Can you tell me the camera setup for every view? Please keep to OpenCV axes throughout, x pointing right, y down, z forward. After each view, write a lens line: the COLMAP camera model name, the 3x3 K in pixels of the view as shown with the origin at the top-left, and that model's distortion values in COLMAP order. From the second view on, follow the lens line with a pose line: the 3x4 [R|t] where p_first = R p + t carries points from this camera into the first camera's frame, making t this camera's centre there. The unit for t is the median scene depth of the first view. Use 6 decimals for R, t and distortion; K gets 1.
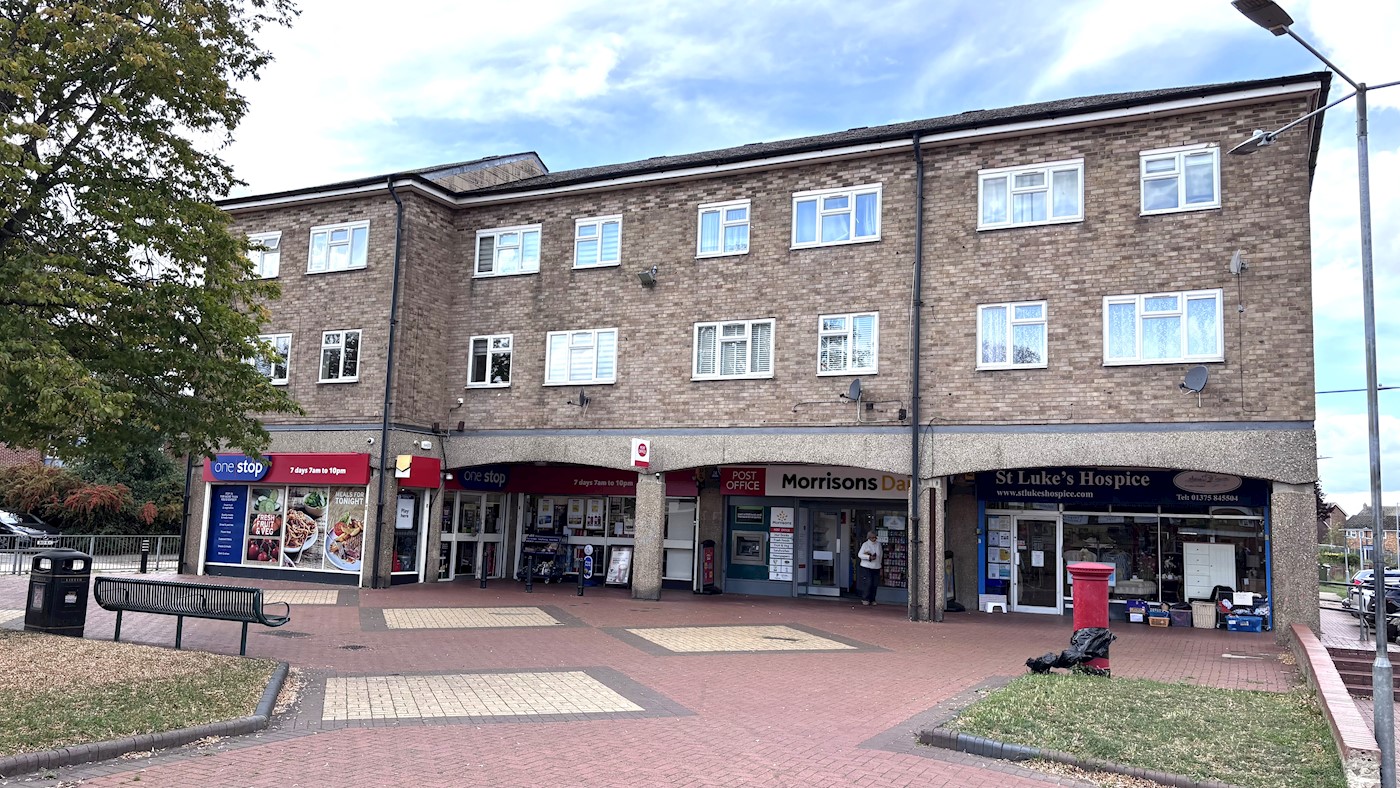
lens RADIAL K [[1048.6, 0, 714.6], [0, 1048.6, 405.1], [0, 0, 1]] dist [0.024625, 0.009687]
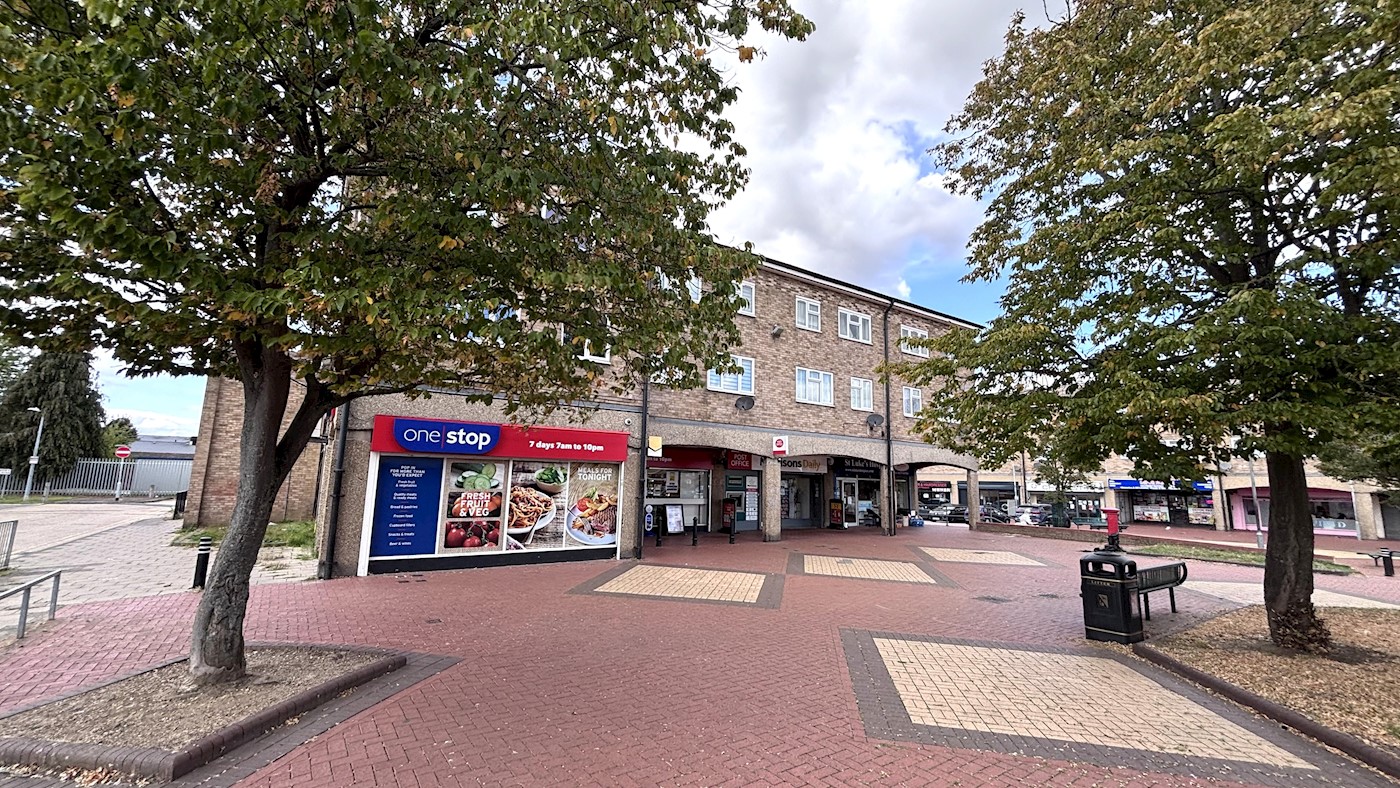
lens RADIAL K [[566.9, 0, 692.2], [0, 566.9, 396.5], [0, 0, 1]] dist [0.029490, -0.000076]
pose [[0.482668, 0.106864, 0.869259, -0.888807], [-0.104544, 0.992461, -0.063961, 0.042873], [-0.869541, -0.060004, 0.490202, 0.726968]]
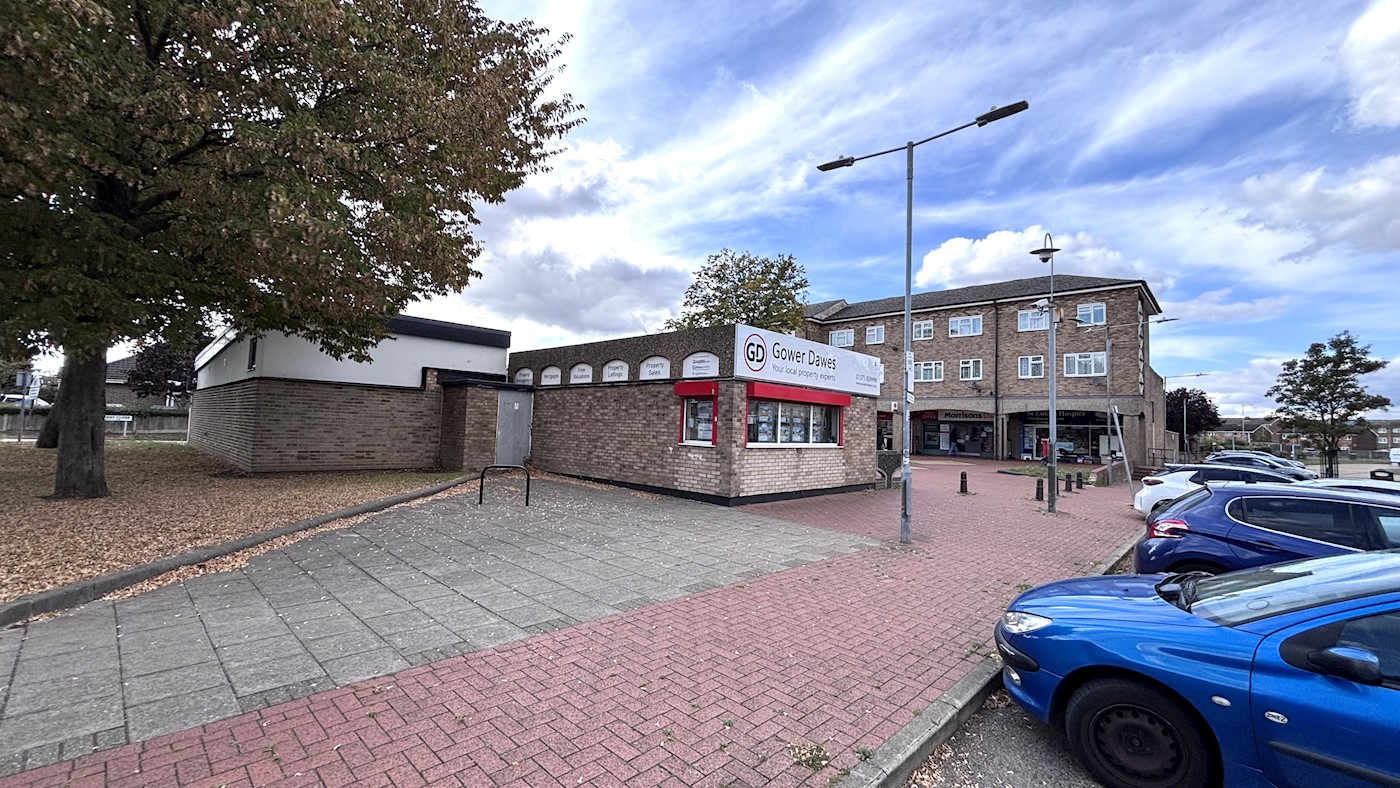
lens RADIAL K [[576.9, 0, 700.0], [0, 576.9, 394.0], [0, 0, 1]] dist [-0.003114, -0.000177]
pose [[0.959657, -0.022094, -0.280303, -0.147613], [0.034484, 0.998630, 0.039346, -0.076875], [0.279050, -0.047425, 0.959105, -0.758072]]
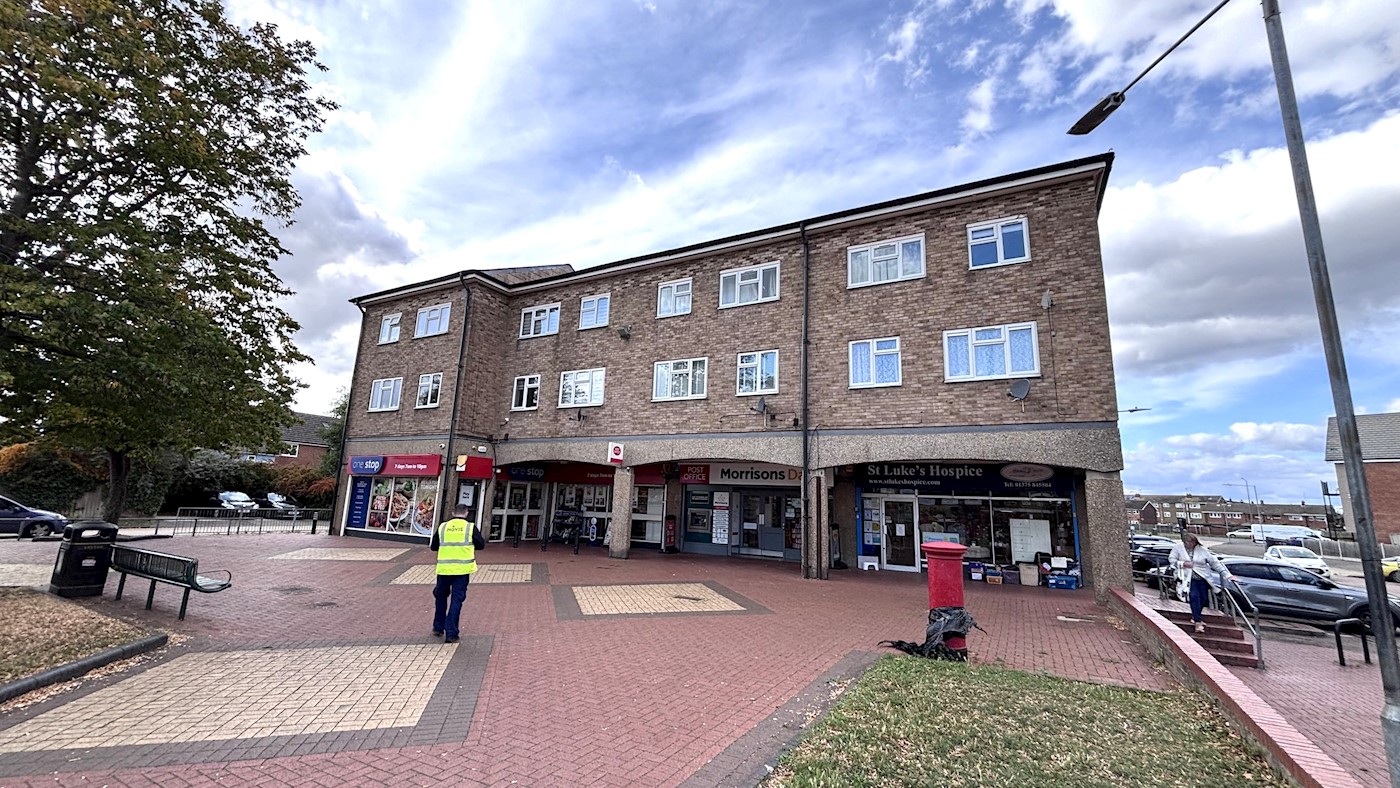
lens RADIAL K [[560.8, 0, 700.0], [0, 560.8, 394.0], [0, 0, 1]] dist [0.002809, -0.000178]
pose [[0.998772, -0.006110, -0.049173, 0.083691], [0.002138, 0.996759, -0.080423, 0.027855], [0.049505, 0.080219, 0.995547, 0.246108]]
